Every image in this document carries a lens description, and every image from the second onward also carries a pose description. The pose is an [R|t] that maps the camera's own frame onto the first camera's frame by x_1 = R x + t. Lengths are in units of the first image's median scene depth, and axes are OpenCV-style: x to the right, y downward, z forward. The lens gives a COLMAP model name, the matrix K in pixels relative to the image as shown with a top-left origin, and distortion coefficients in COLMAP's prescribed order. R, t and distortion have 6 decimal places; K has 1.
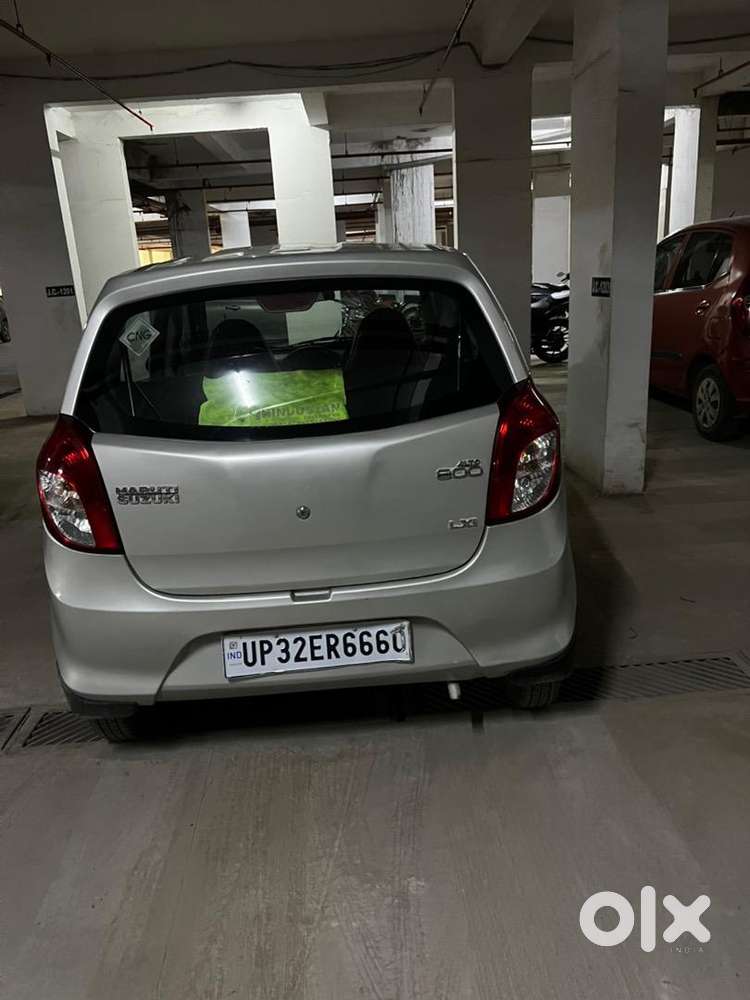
lens RADIAL K [[778.0, 0, 375.0], [0, 778.0, 500.0], [0, 0, 1]] dist [0.044694, -0.057381]
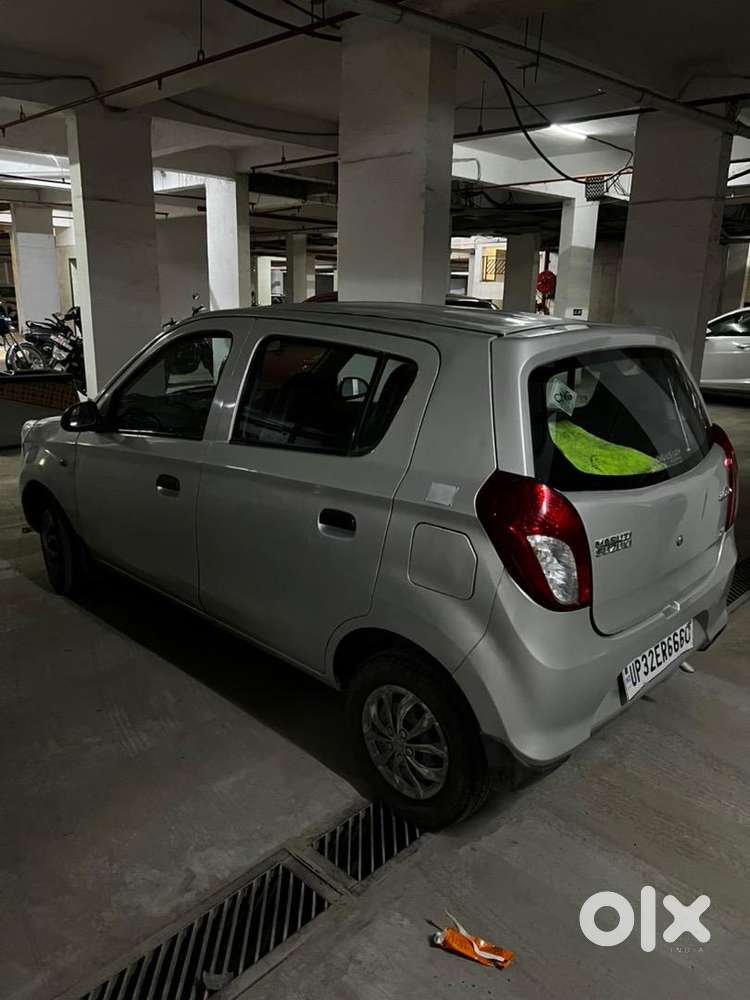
lens RADIAL K [[778.0, 0, 375.0], [0, 778.0, 500.0], [0, 0, 1]] dist [0.044694, -0.057381]
pose [[0.708704, -0.102646, 0.697999, -1.050005], [0.137880, 0.990433, 0.005655, -0.097961], [-0.691902, 0.092232, 0.716076, 0.375461]]
